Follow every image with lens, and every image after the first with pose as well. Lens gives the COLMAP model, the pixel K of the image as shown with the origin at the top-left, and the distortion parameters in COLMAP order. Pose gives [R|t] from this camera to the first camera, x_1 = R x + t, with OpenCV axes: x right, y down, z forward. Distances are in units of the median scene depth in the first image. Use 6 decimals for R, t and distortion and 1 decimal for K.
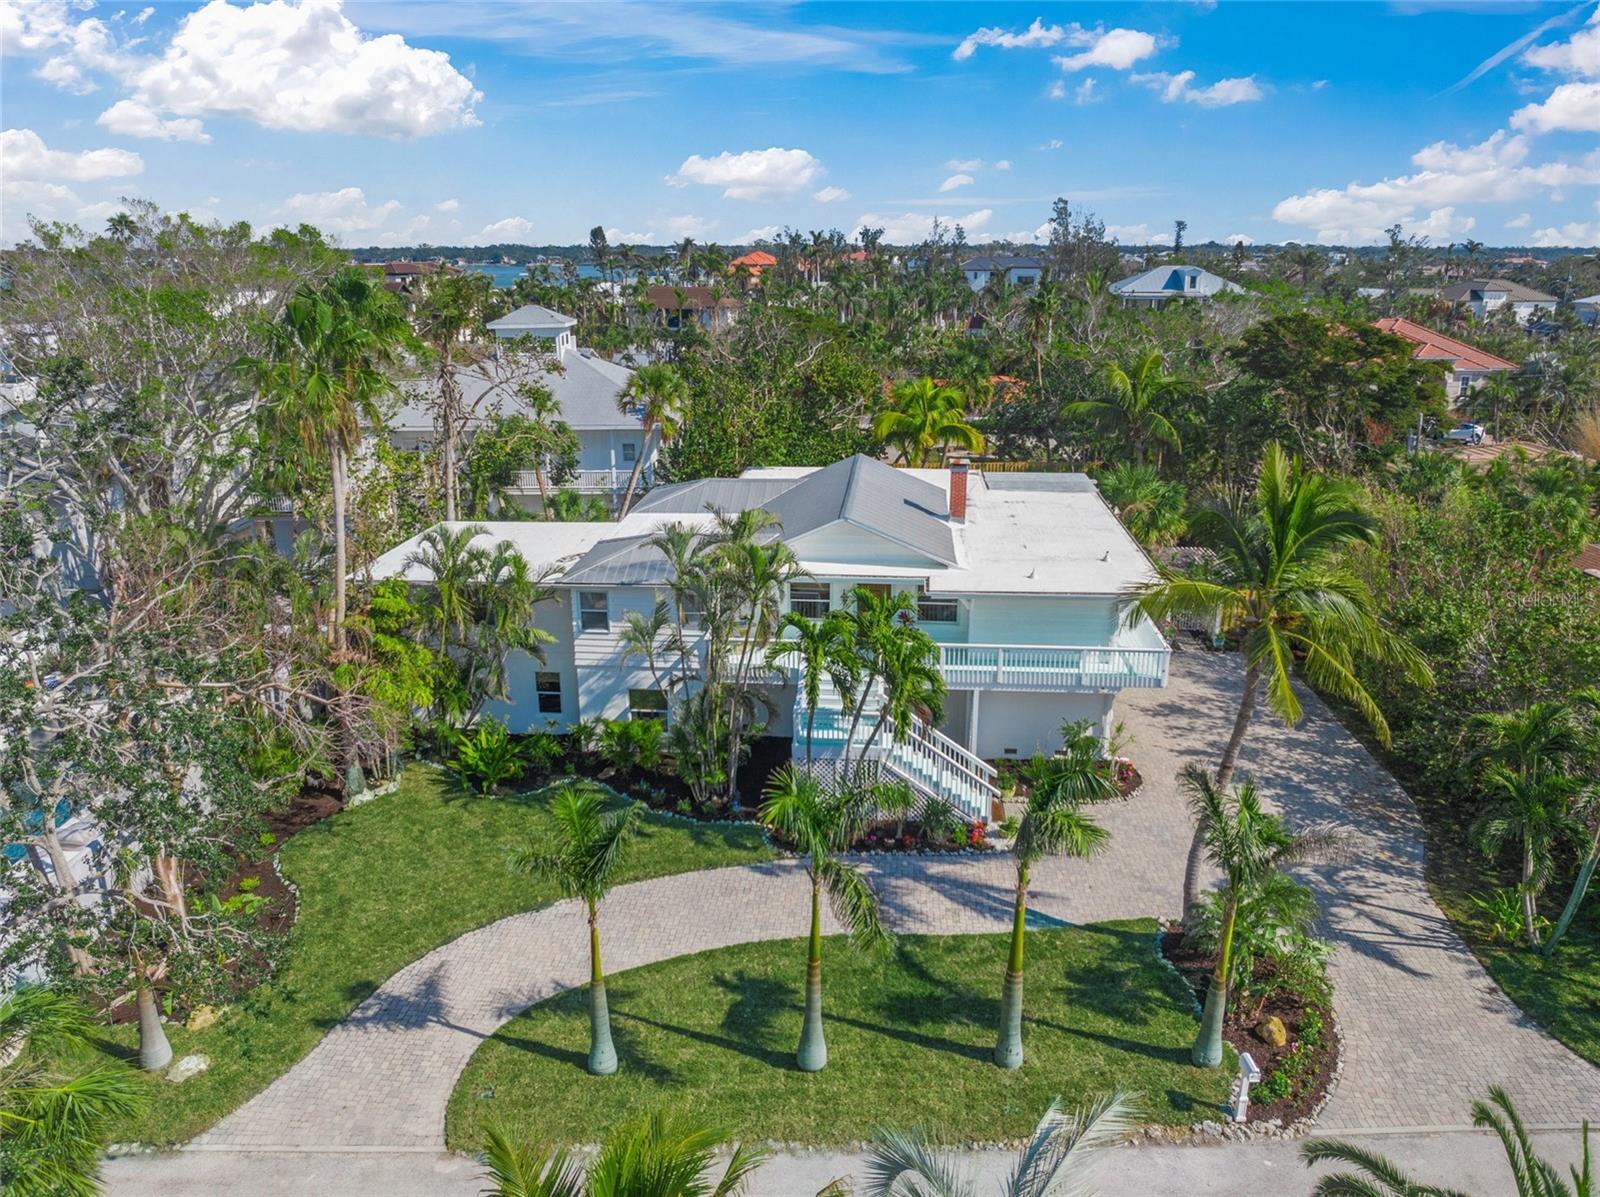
lens RADIAL K [[1115.8, 0, 799.4], [0, 1115.8, 593.7], [0, 0, 1]] dist [-0.046843, 0.011234]
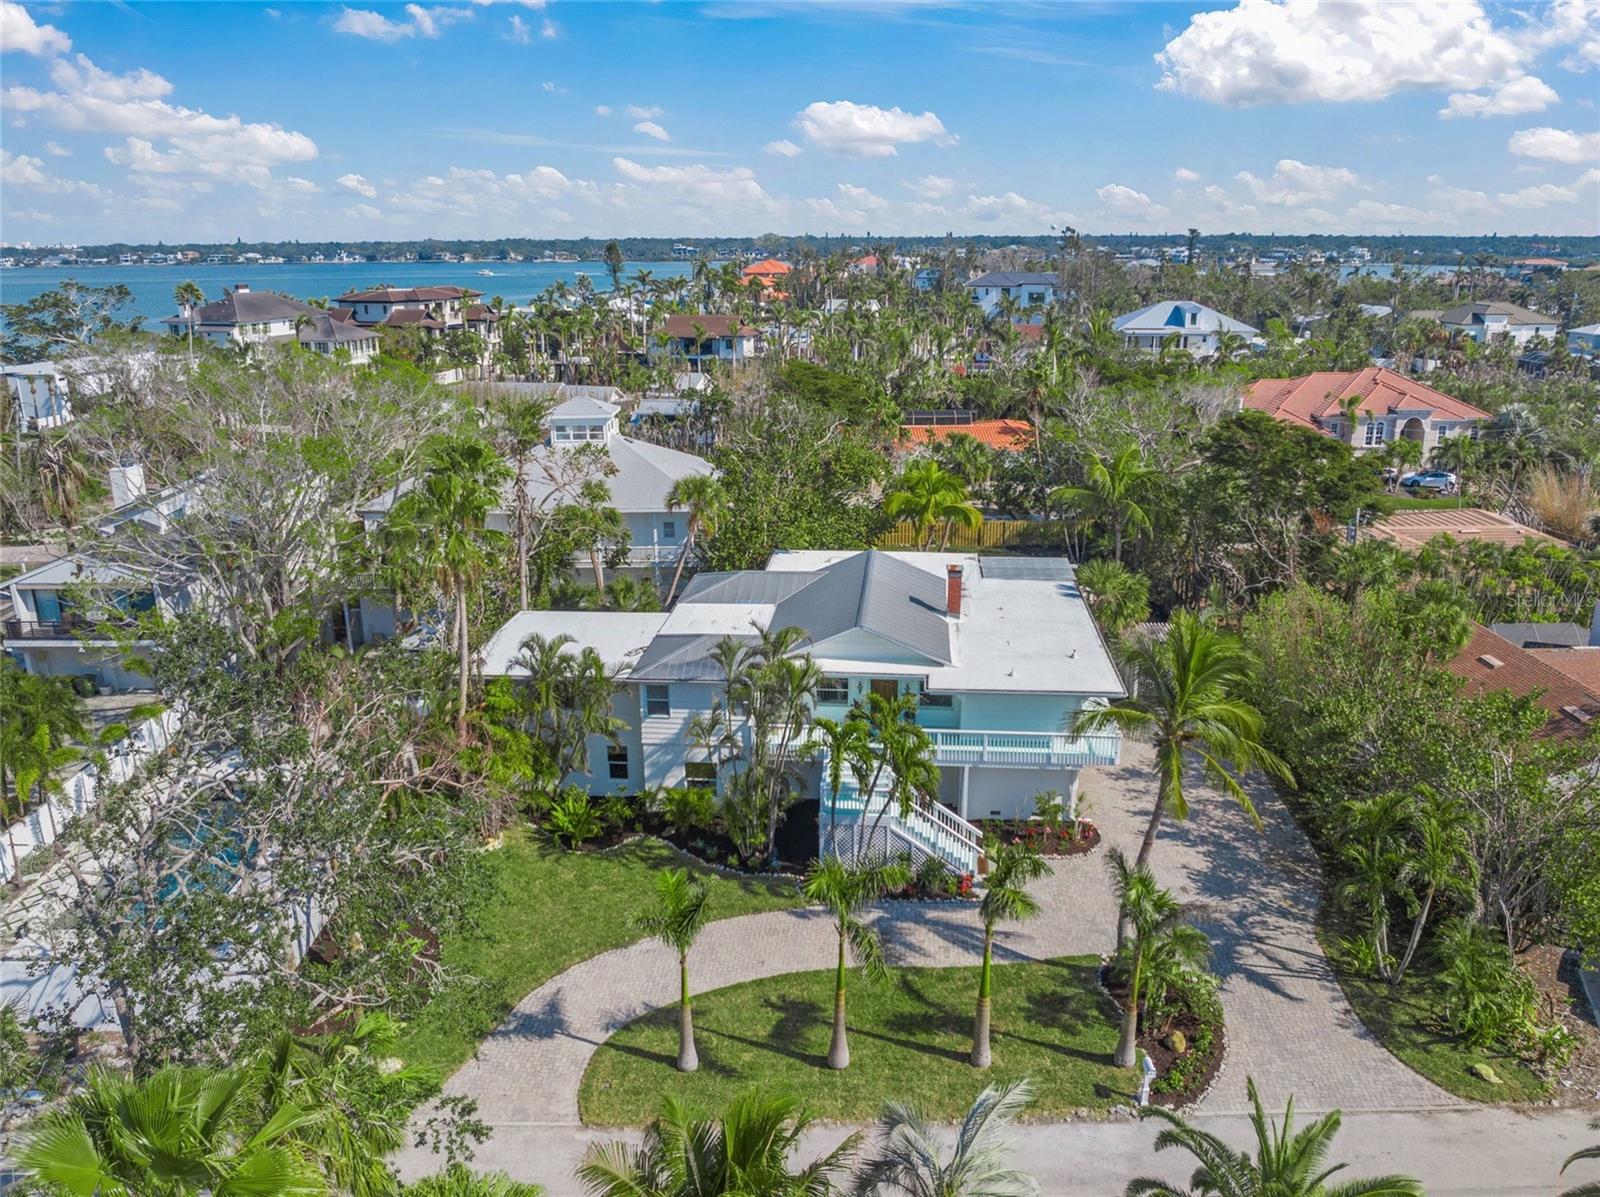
lens RADIAL K [[1115.8, 0, 799.1], [0, 1115.8, 601.8], [0, 0, 1]] dist [-0.046843, 0.011234]
pose [[0.999927, -0.001920, -0.011898, -0.013158], [0.001924, 0.999998, 0.000312, -0.100189], [0.011897, -0.000334, 0.999929, -0.251036]]
